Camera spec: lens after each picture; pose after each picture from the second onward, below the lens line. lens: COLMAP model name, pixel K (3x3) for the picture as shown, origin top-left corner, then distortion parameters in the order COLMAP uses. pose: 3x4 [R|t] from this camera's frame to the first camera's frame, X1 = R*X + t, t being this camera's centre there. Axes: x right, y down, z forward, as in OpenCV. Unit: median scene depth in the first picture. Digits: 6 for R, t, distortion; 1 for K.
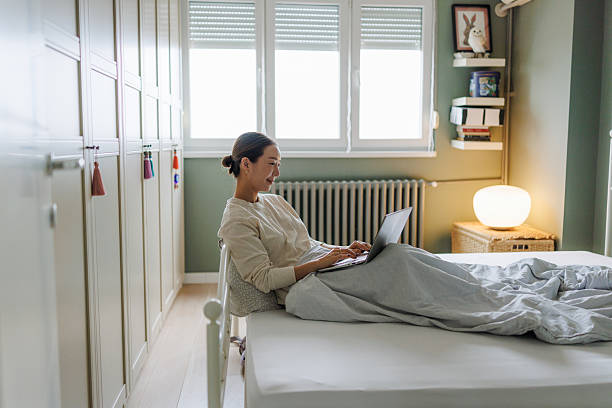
lens RADIAL K [[583.4, 0, 306.0], [0, 583.4, 204.0], [0, 0, 1]] dist [-0.005689, -0.002617]
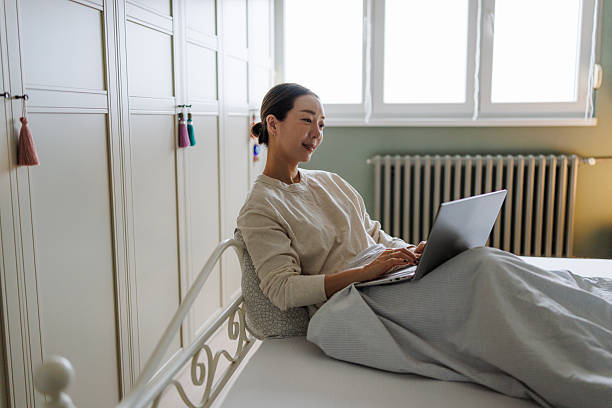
lens RADIAL K [[583.4, 0, 306.0], [0, 583.4, 204.0], [0, 0, 1]] dist [-0.005689, -0.002617]
pose [[0.963509, 0.033142, -0.265616, 0.069589], [-0.022769, 0.998857, 0.042036, -0.002042], [0.266705, -0.034455, 0.963162, 0.180521]]
